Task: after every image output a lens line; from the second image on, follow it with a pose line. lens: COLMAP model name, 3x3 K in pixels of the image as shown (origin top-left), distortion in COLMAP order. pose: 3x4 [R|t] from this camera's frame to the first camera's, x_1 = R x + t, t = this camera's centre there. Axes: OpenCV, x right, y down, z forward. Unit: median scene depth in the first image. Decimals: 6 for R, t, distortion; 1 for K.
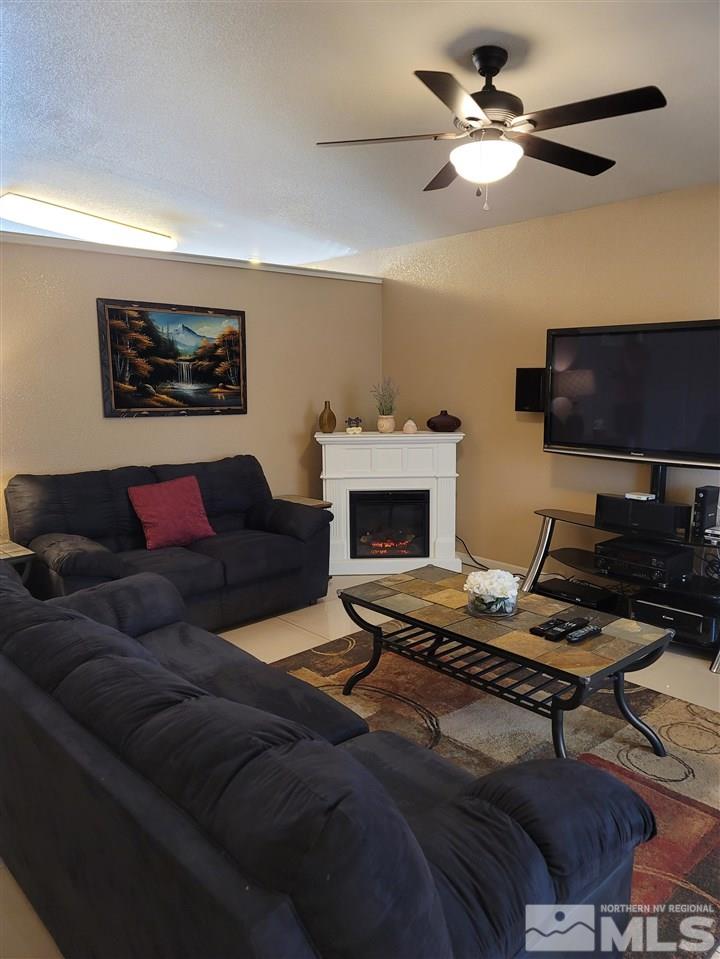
lens RADIAL K [[702.8, 0, 361.9], [0, 702.8, 475.0], [0, 0, 1]] dist [0.074485, -0.054748]
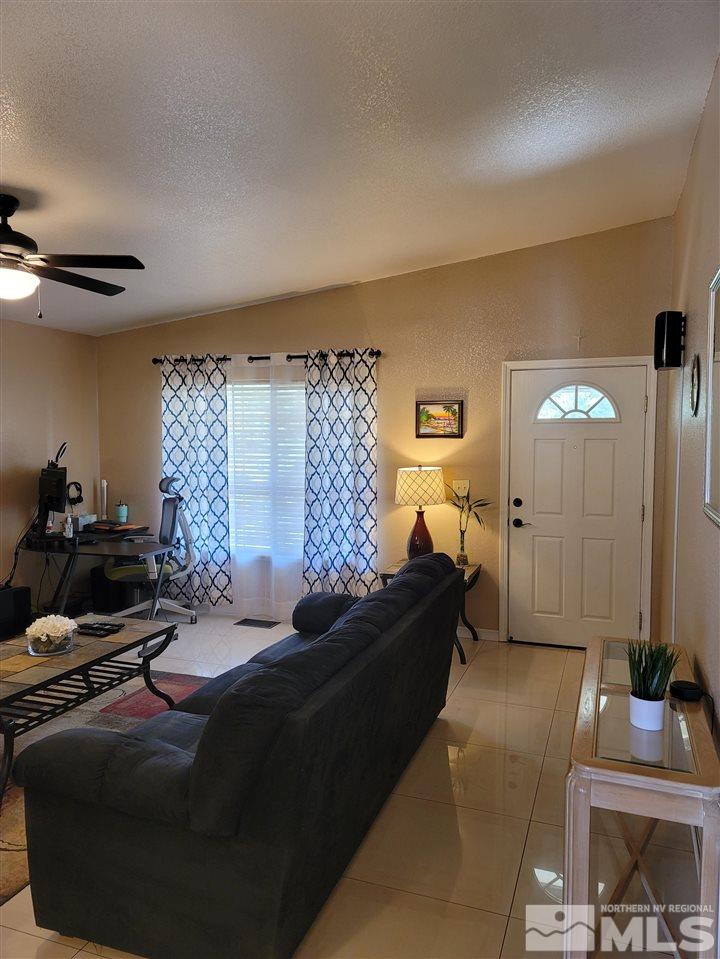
lens RADIAL K [[702.8, 0, 363.5], [0, 702.8, 479.2], [0, 0, 1]] dist [0.074485, -0.054748]
pose [[-0.460487, -0.058728, 0.885721, -1.070731], [0.131810, 0.982223, 0.133655, -0.179001], [-0.877825, 0.178294, -0.444560, 0.971656]]
